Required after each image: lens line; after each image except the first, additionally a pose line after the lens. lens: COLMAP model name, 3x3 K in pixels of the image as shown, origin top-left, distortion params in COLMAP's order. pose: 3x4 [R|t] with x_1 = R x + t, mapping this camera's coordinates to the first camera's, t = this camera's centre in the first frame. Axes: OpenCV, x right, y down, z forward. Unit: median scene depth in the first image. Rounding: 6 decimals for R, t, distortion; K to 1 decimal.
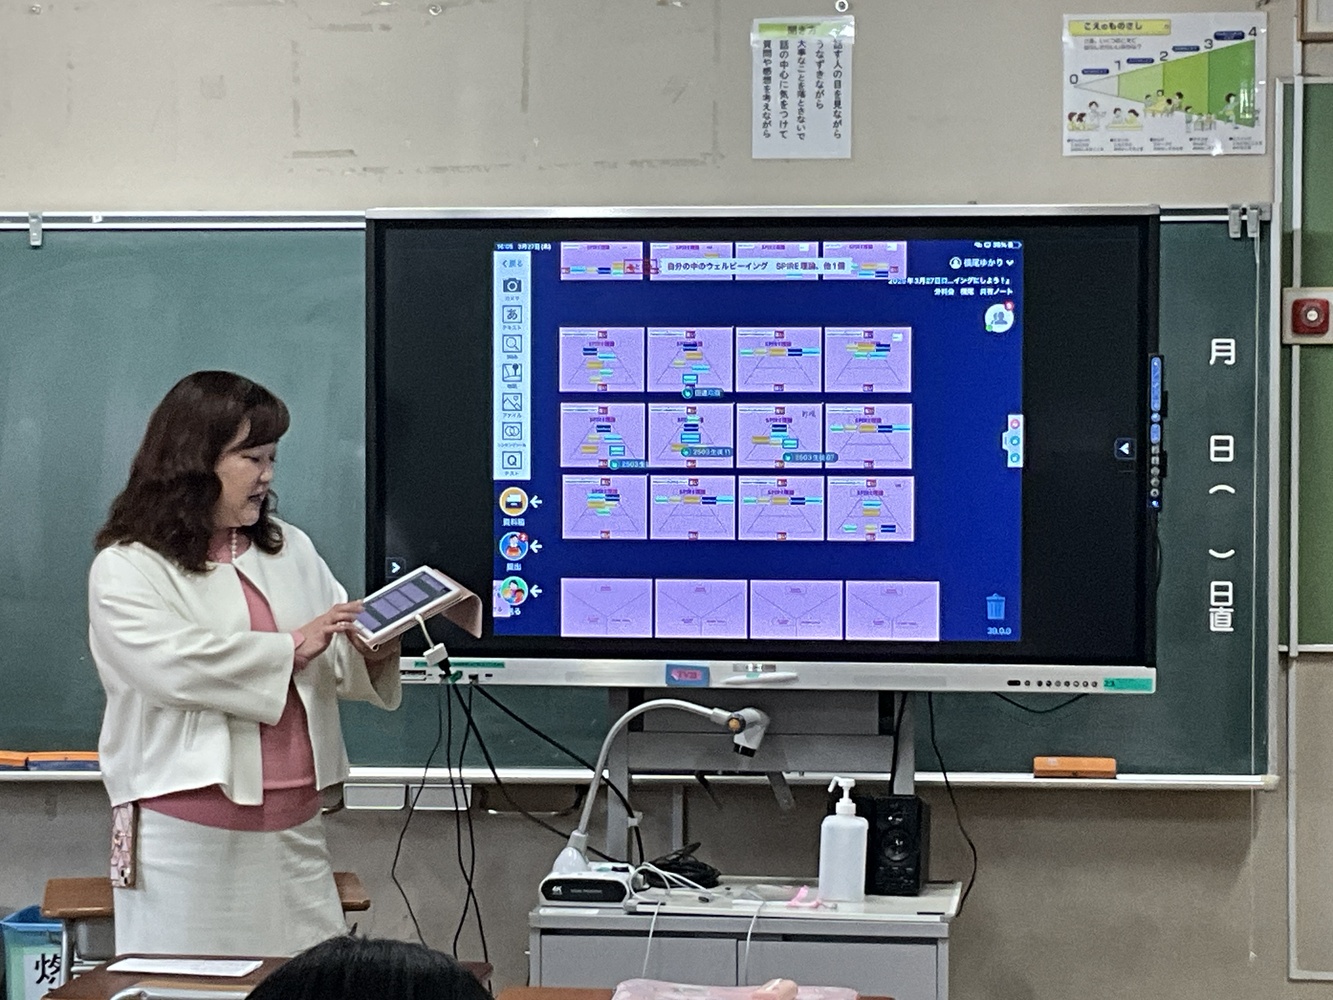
lens RADIAL K [[3193.3, 0, 670.9], [0, 3193.3, 510.2], [0, 0, 1]] dist [0.062382, 0.000000]
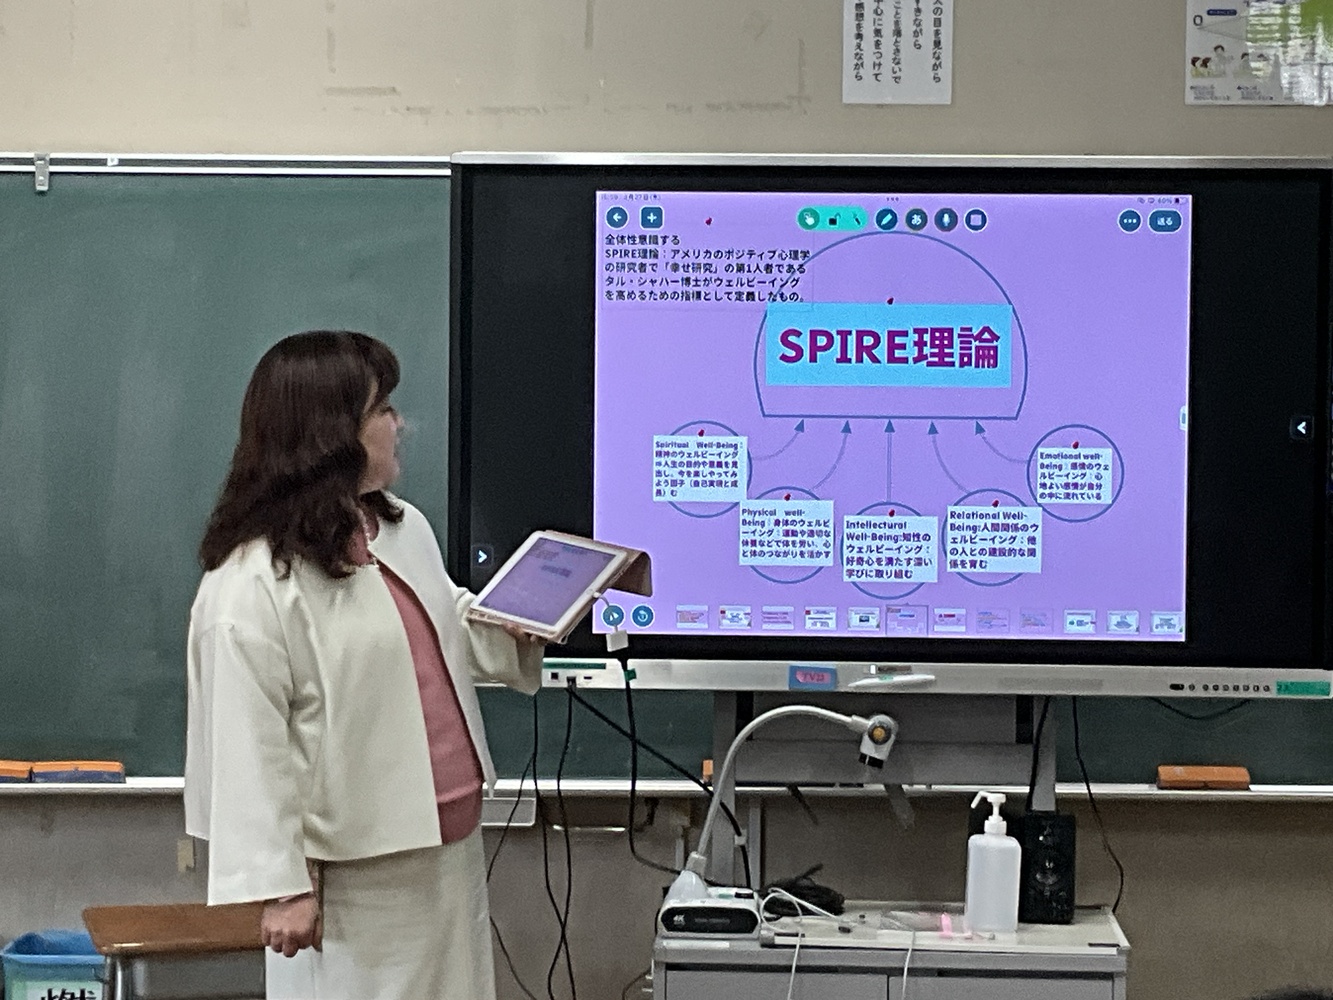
lens RADIAL K [[3317.8, 0, 663.6], [0, 3317.8, 499.0], [0, 0, 1]] dist [0.065593, 0.000000]
pose [[0.996983, 0.004293, 0.077502, -0.100278], [-0.004681, 0.999977, 0.004818, -0.002598], [-0.077480, -0.005166, 0.996981, 0.069236]]
